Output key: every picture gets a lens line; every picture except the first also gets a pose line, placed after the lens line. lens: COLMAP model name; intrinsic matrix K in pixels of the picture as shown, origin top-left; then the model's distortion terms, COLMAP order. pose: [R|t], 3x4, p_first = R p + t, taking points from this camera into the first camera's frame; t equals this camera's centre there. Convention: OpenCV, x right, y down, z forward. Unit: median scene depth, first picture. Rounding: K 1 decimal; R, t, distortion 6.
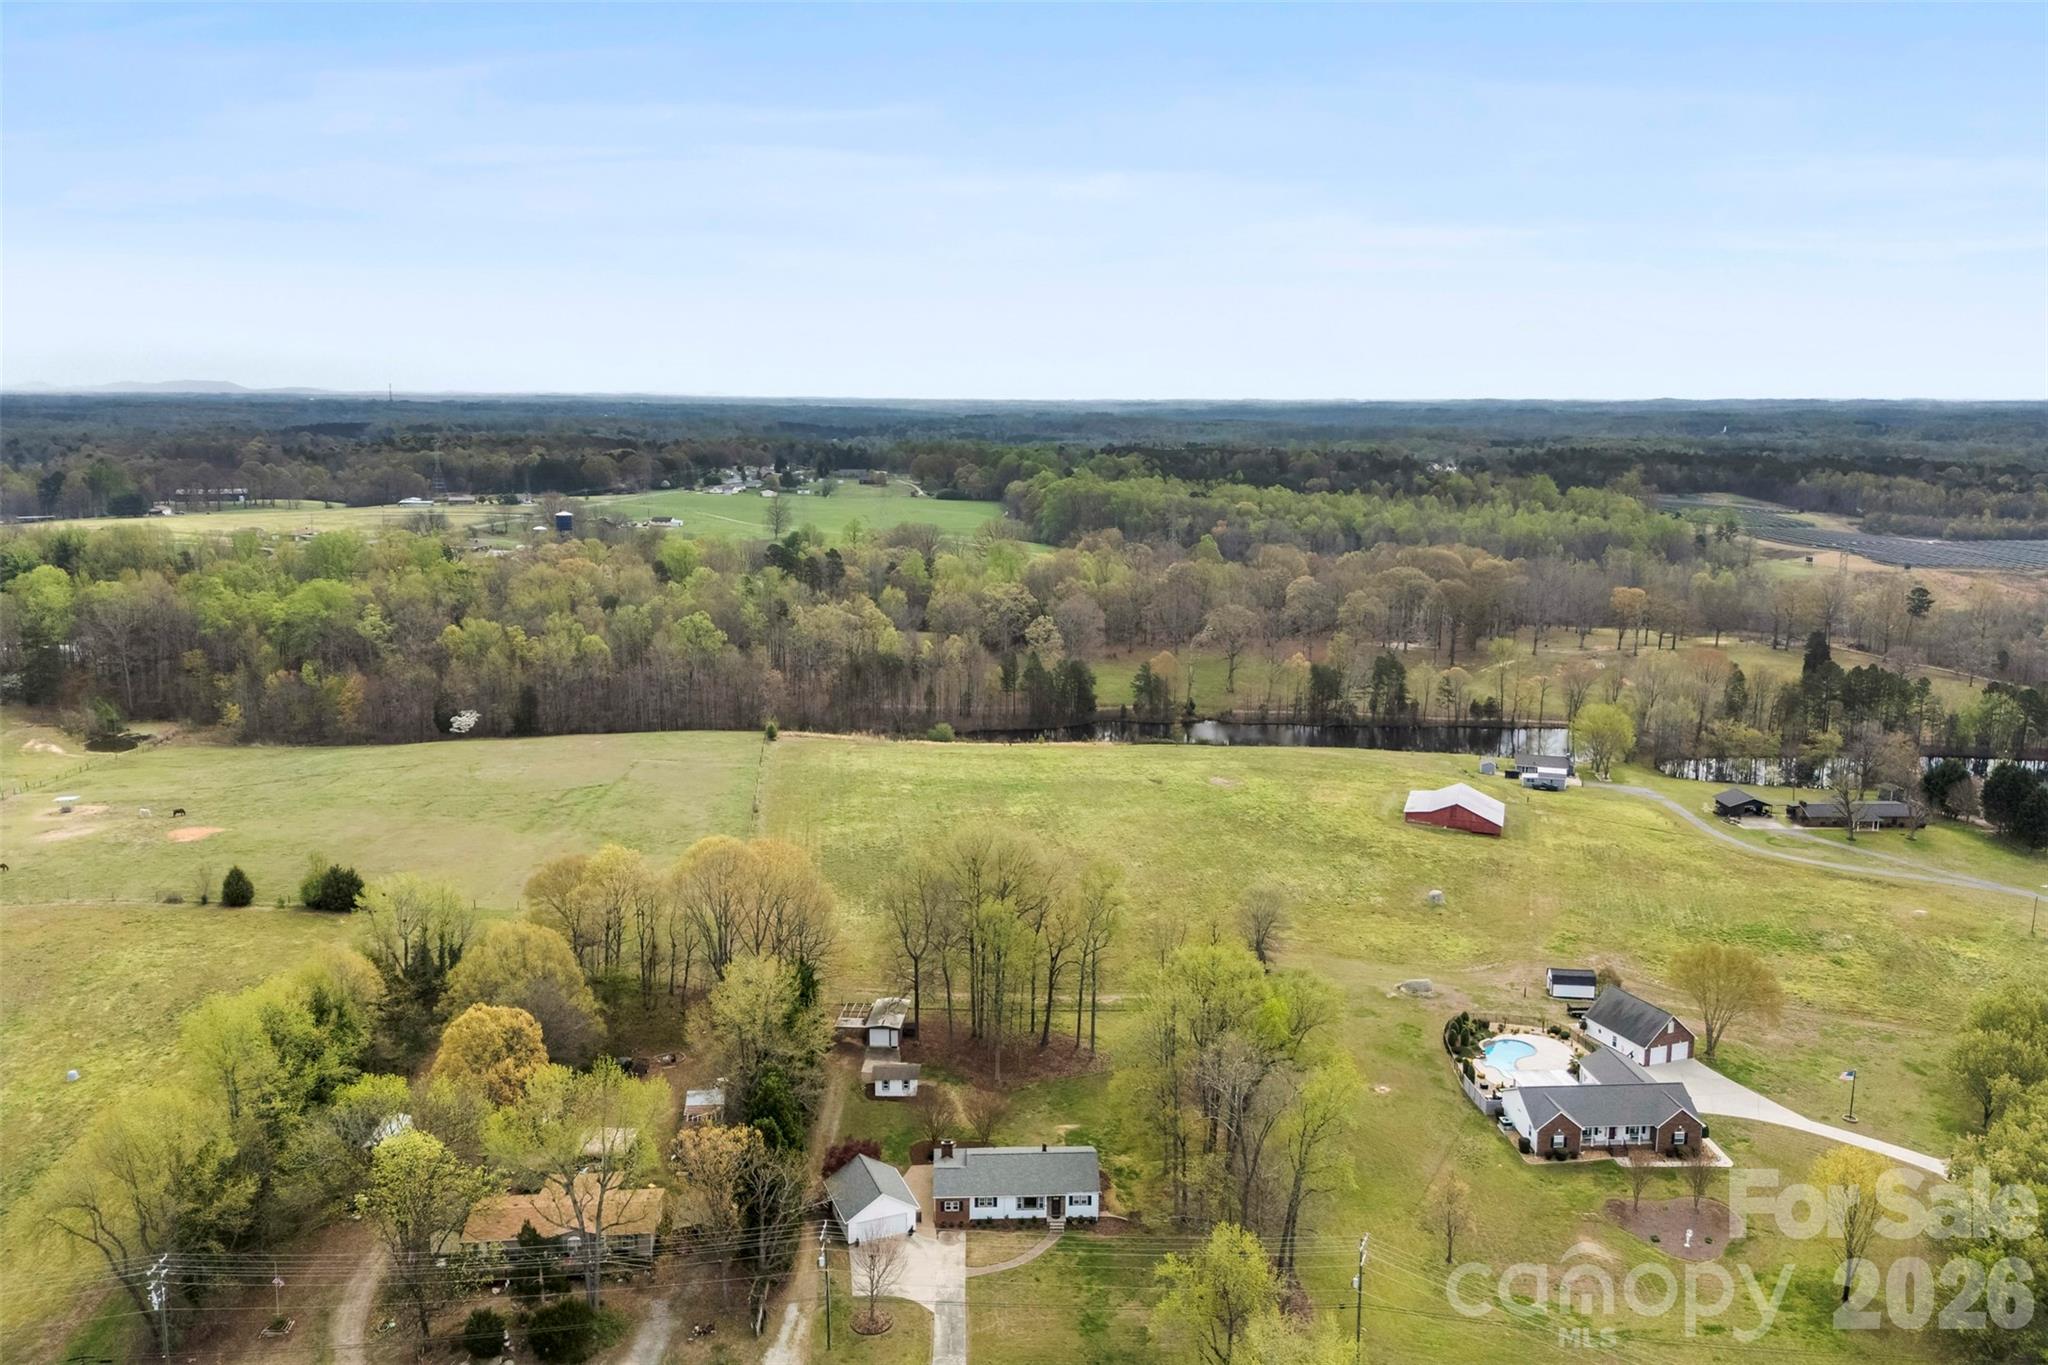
lens RADIAL K [[1573.4, 0, 1024.0], [0, 1573.4, 682.5], [0, 0, 1]] dist [0.121850, -0.146260]
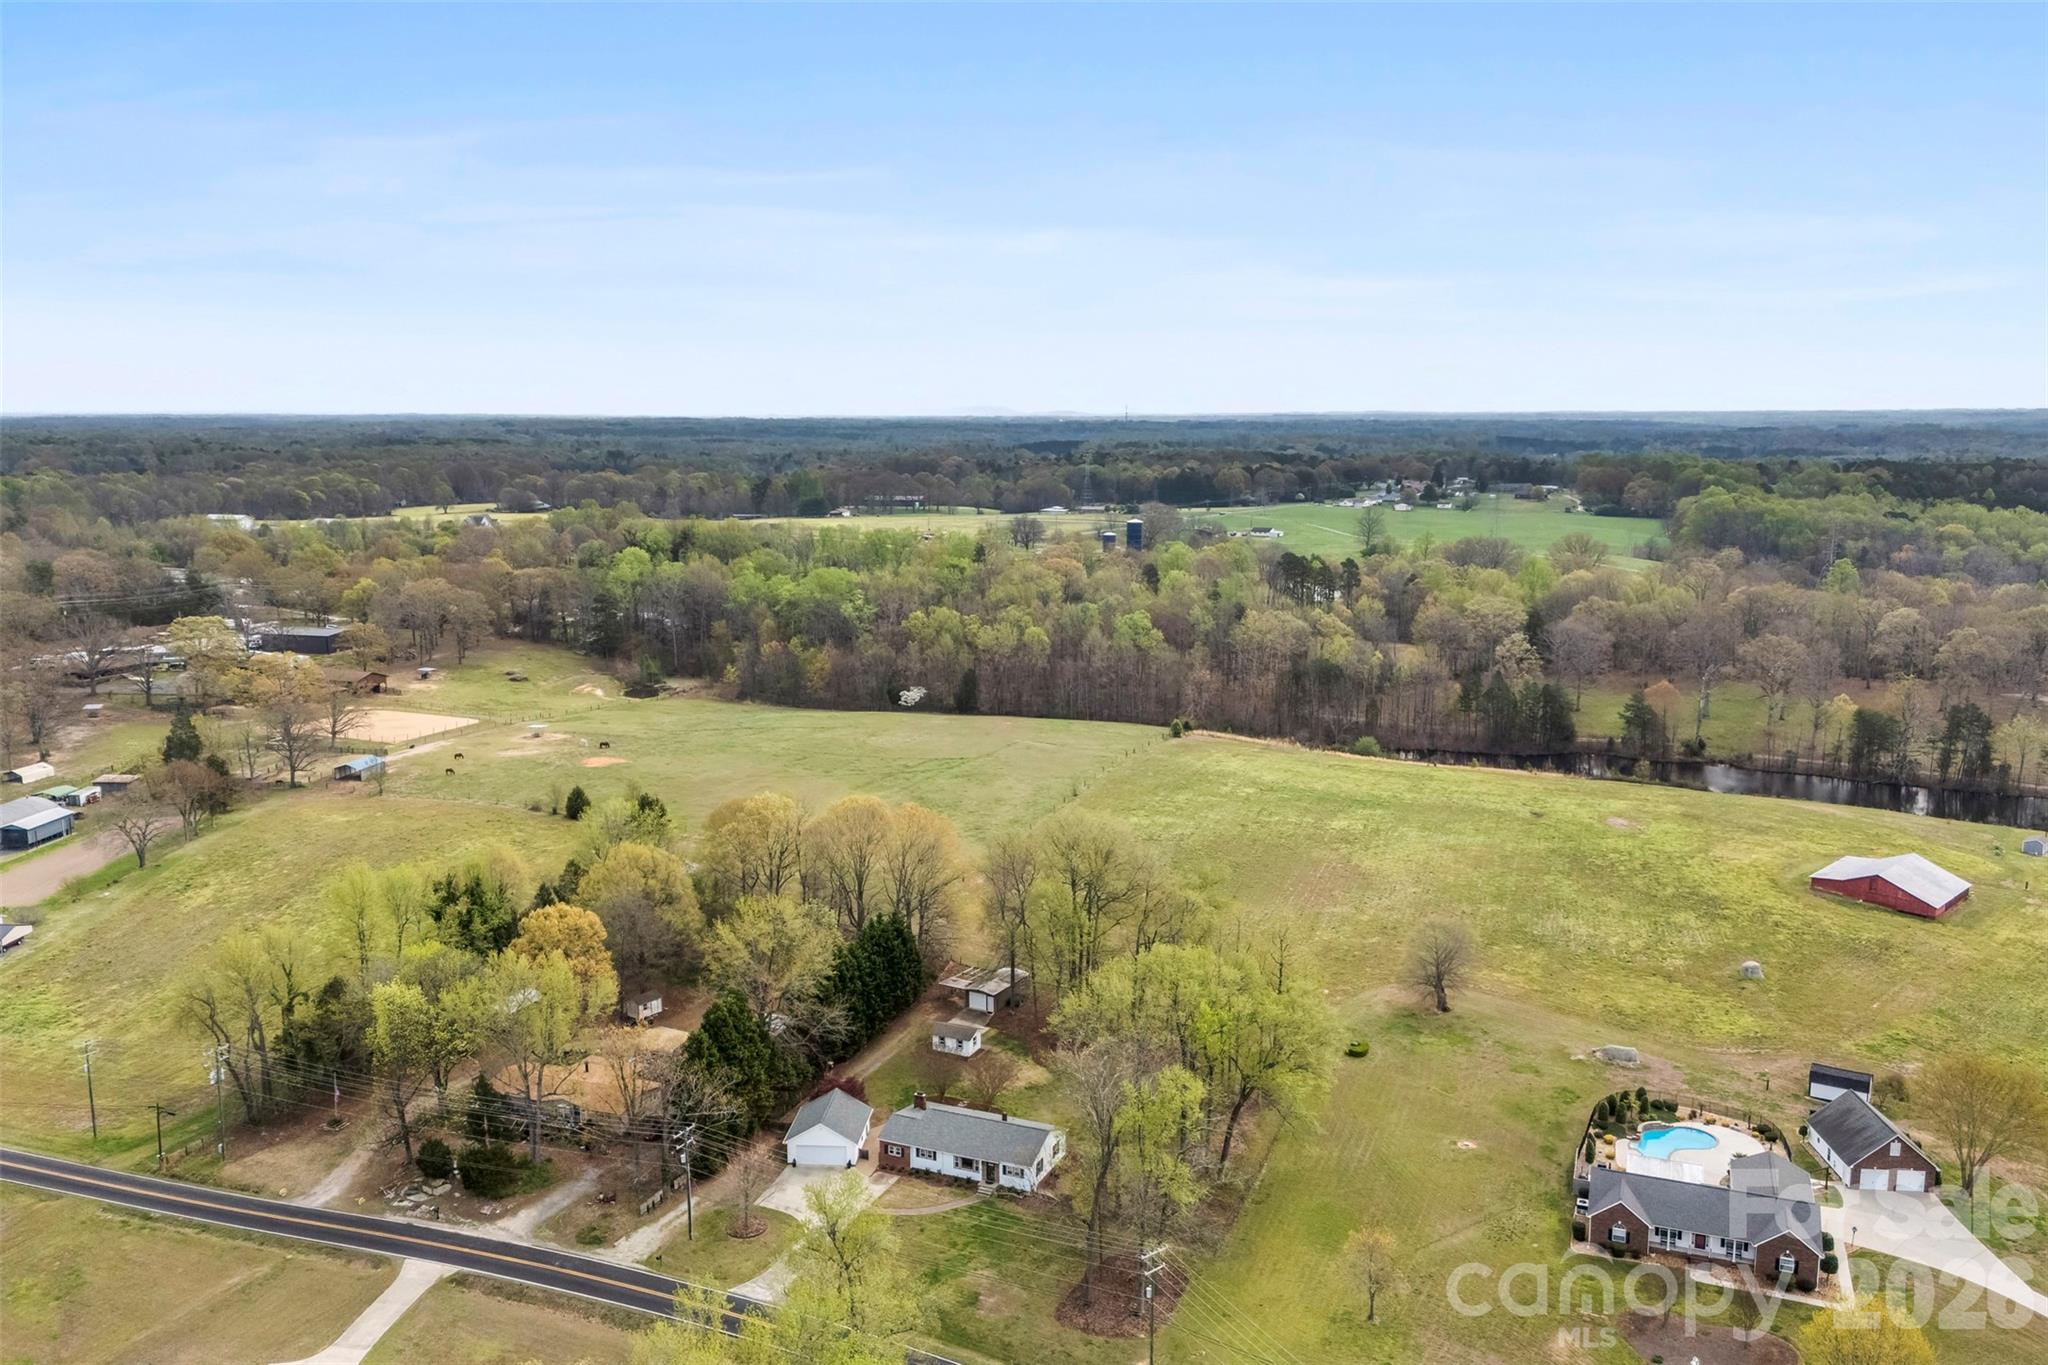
lens RADIAL K [[1573.4, 0, 1024.0], [0, 1573.4, 682.5], [0, 0, 1]] dist [0.121850, -0.146260]
pose [[0.899752, 0.067868, -0.431092, 0.195539], [-0.072430, 0.997356, 0.005845, 0.002524], [0.430349, 0.025965, 0.902289, 0.031540]]
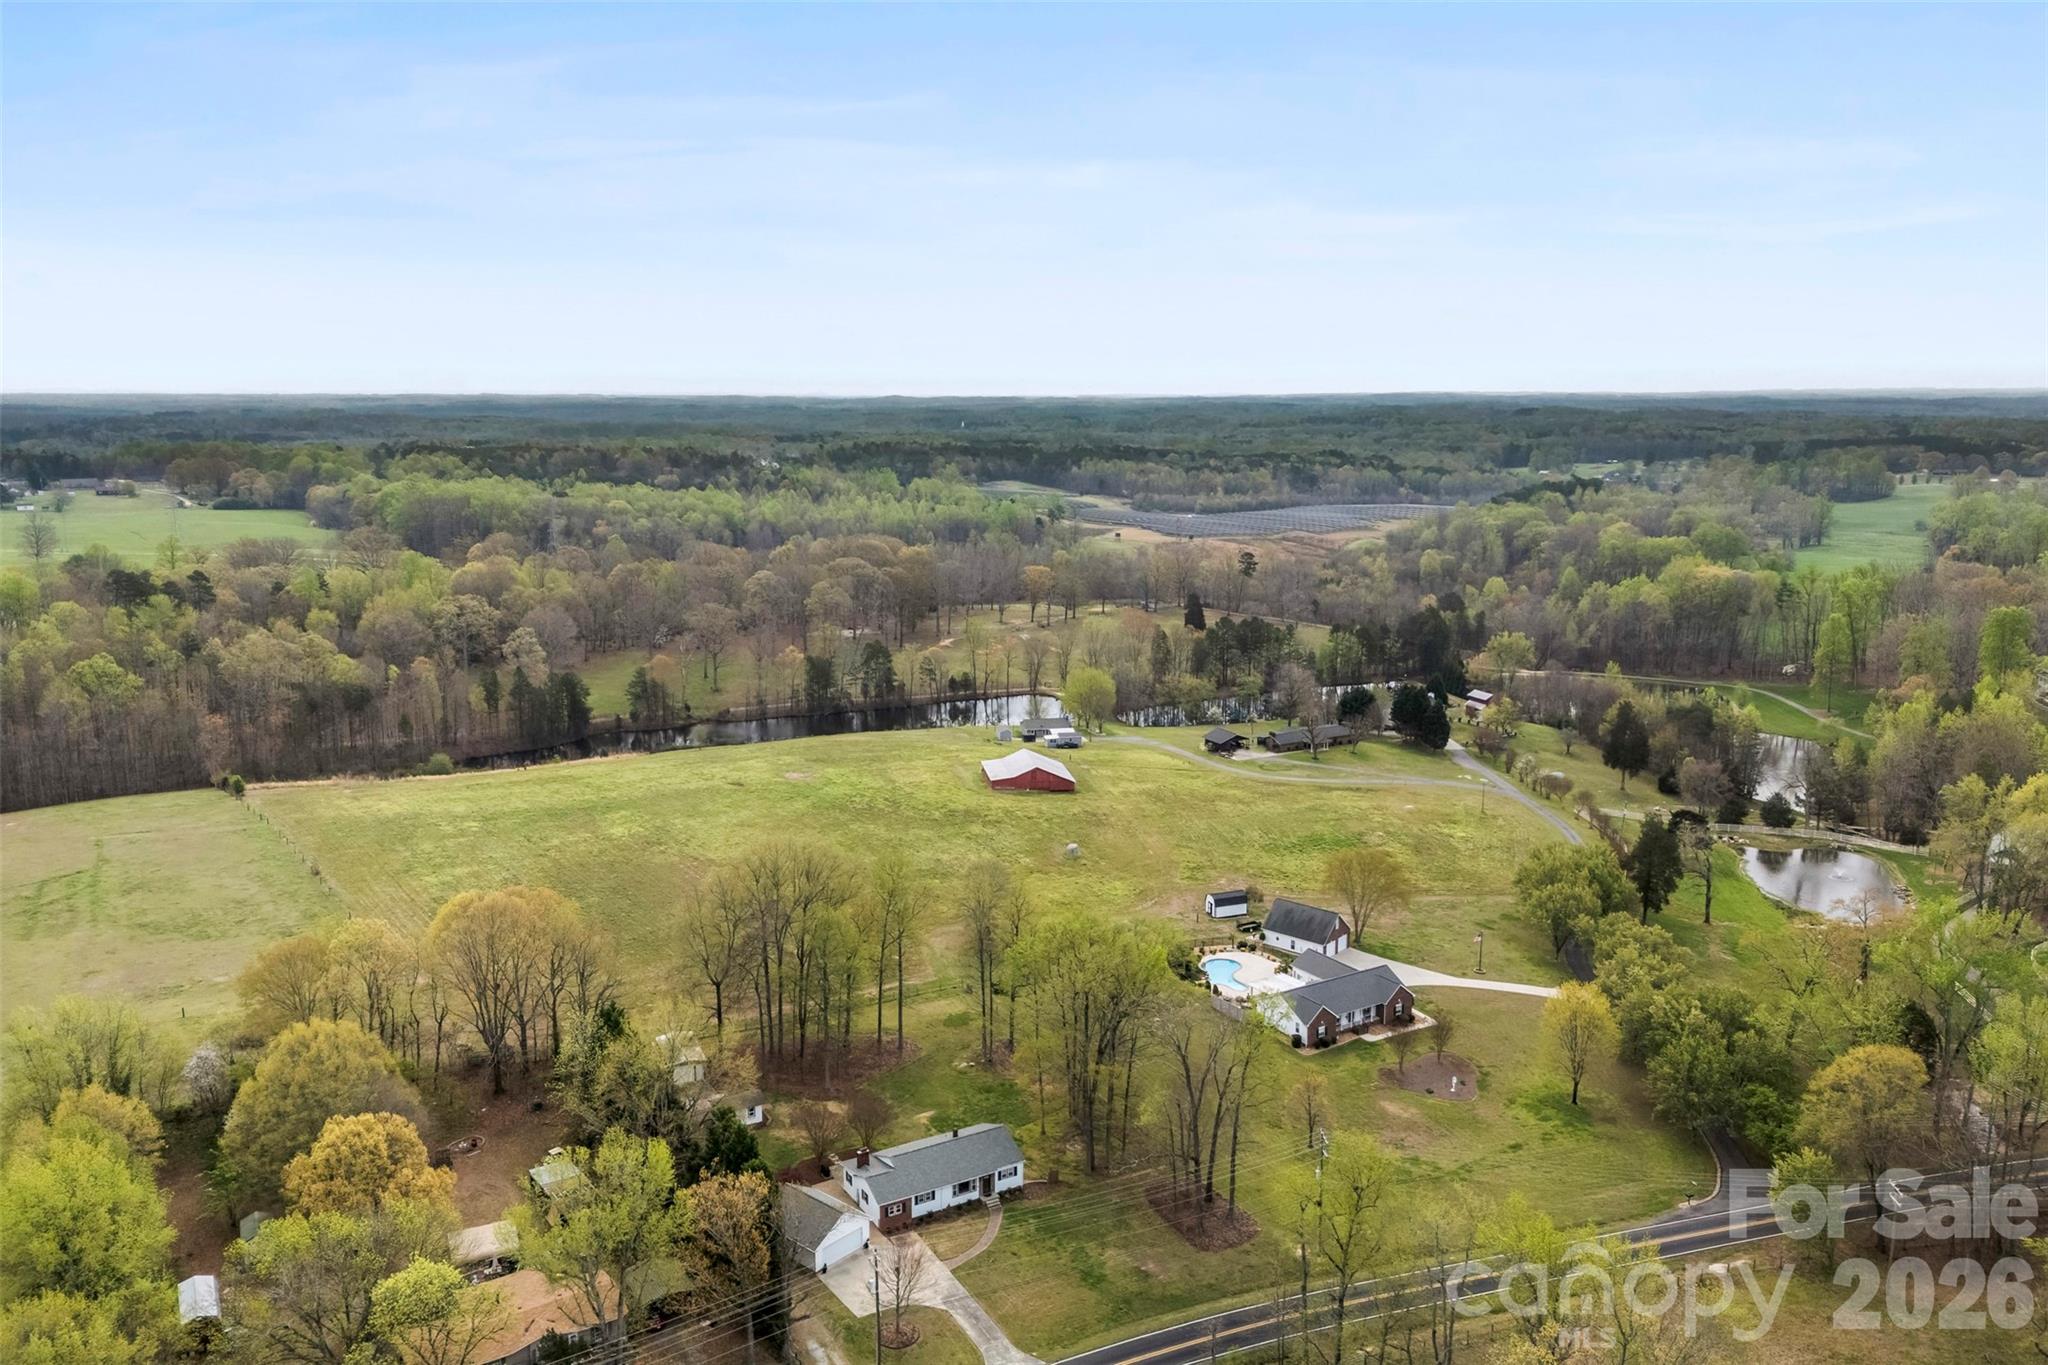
lens RADIAL K [[1573.4, 0, 1024.0], [0, 1573.4, 682.5], [0, 0, 1]] dist [0.121850, -0.146260]
pose [[0.883909, -0.091643, 0.458591, -0.168520], [0.090701, 0.995586, 0.024134, -0.006420], [-0.458779, 0.020262, 0.888320, 0.031082]]
